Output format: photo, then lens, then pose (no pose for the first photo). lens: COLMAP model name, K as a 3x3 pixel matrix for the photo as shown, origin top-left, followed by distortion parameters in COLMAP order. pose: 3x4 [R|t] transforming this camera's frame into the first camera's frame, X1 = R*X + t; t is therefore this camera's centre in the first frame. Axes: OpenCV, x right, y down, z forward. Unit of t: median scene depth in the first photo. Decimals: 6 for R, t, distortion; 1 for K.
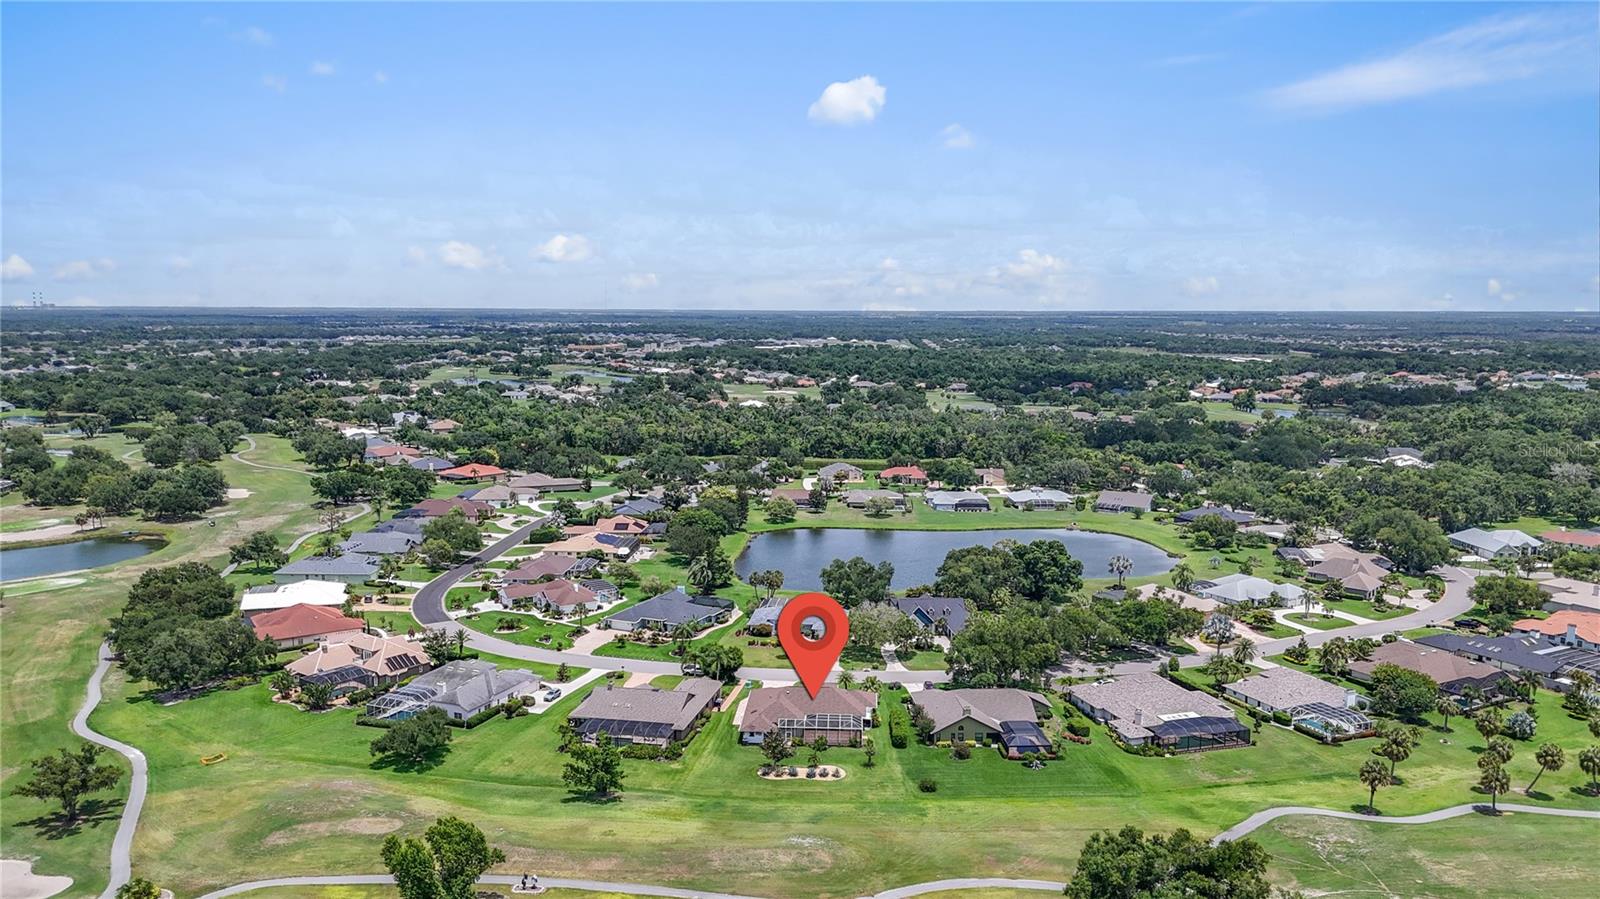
lens RADIAL K [[1176.2, 0, 800.0], [0, 1176.2, 449.5], [0, 0, 1]] dist [0.064885, -0.041659]
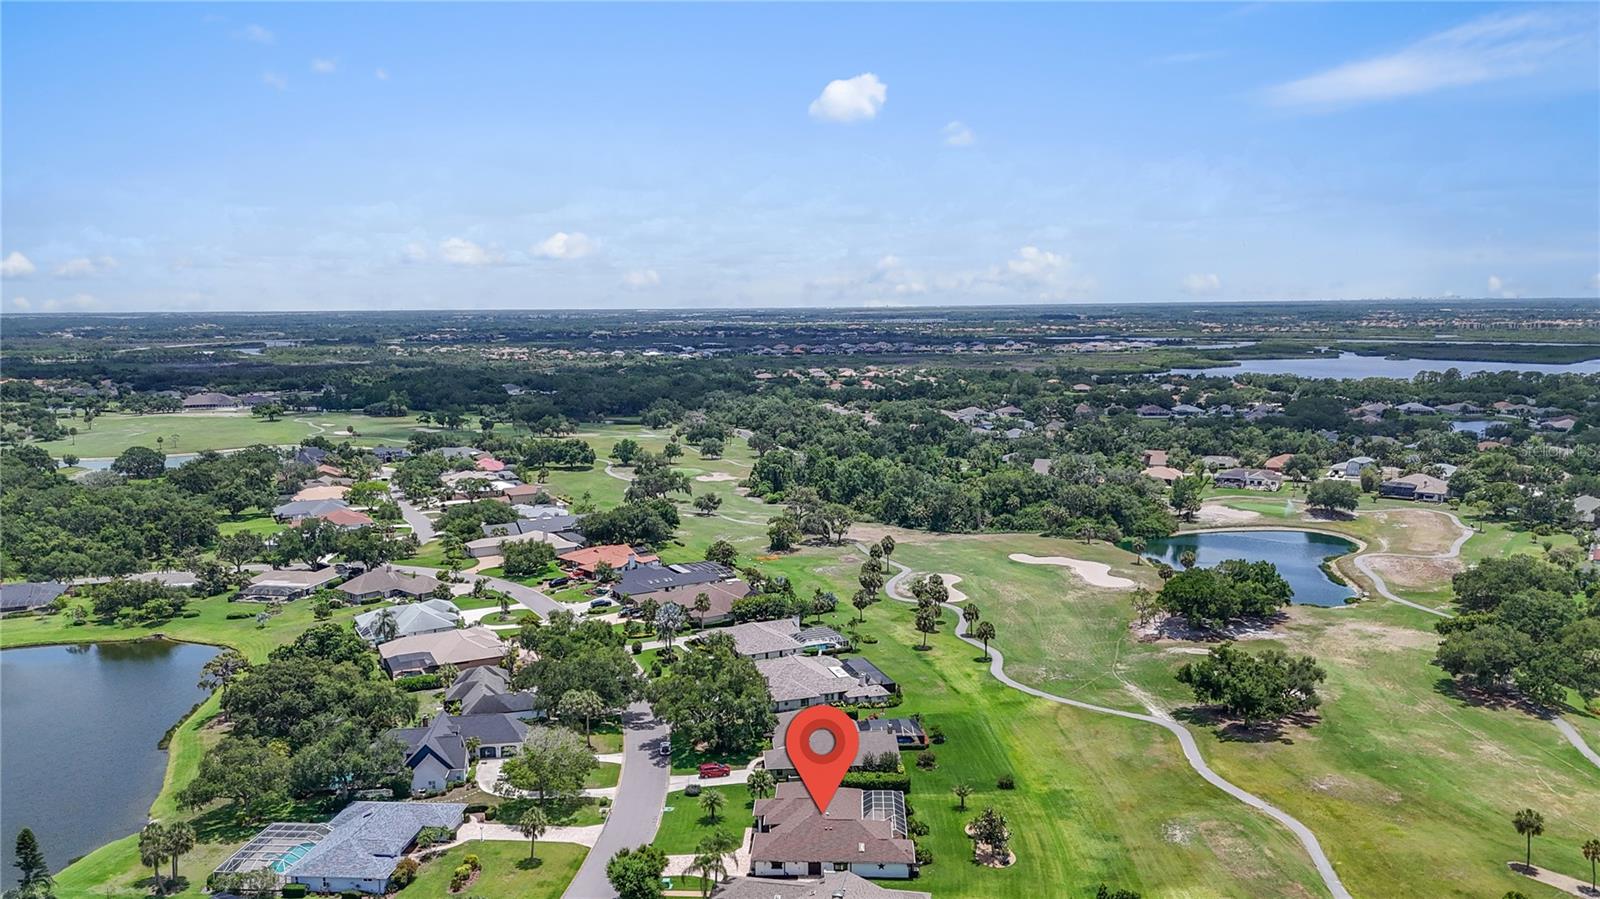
lens RADIAL K [[1175.2, 0, 800.0], [0, 1175.2, 449.5], [0, 0, 1]] dist [0.089548, -0.109454]
pose [[-0.012070, -0.123951, 0.992215, -0.870227], [0.134496, 0.983069, 0.124444, -0.144594], [-0.990841, 0.134951, 0.004805, 1.158911]]
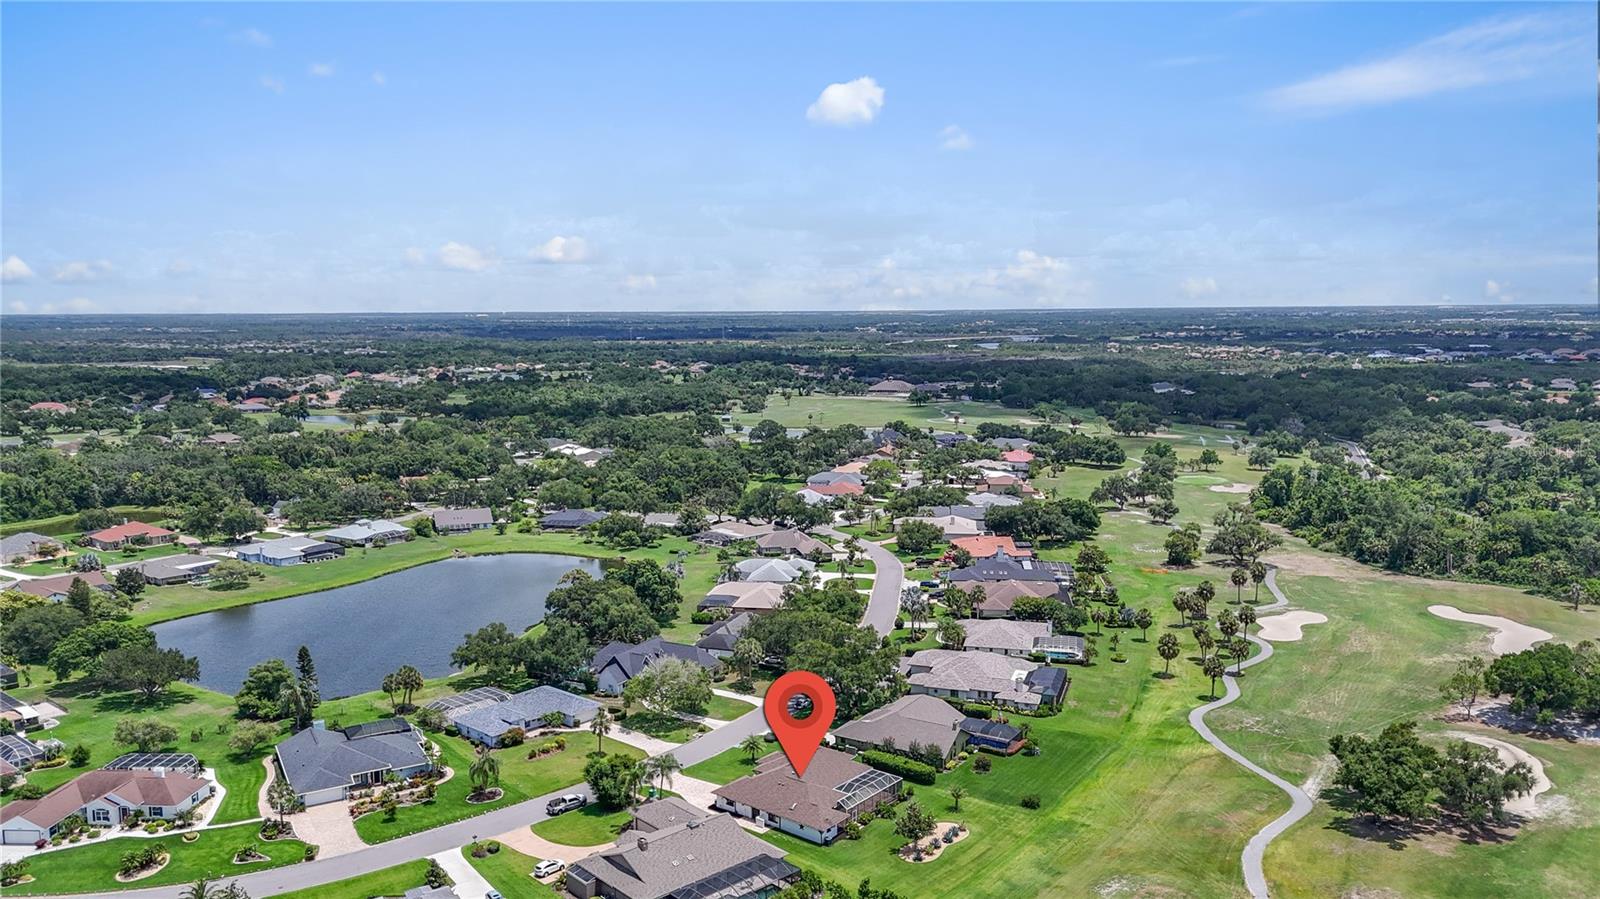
lens RADIAL K [[1179.3, 0, 800.0], [0, 1179.3, 449.5], [0, 0, 1]] dist [0.045063, -0.005831]
pose [[0.579890, -0.102098, 0.808272, -0.777911], [0.107979, 0.992996, 0.047963, -0.071829], [-0.807507, 0.059463, 0.586853, 0.578963]]
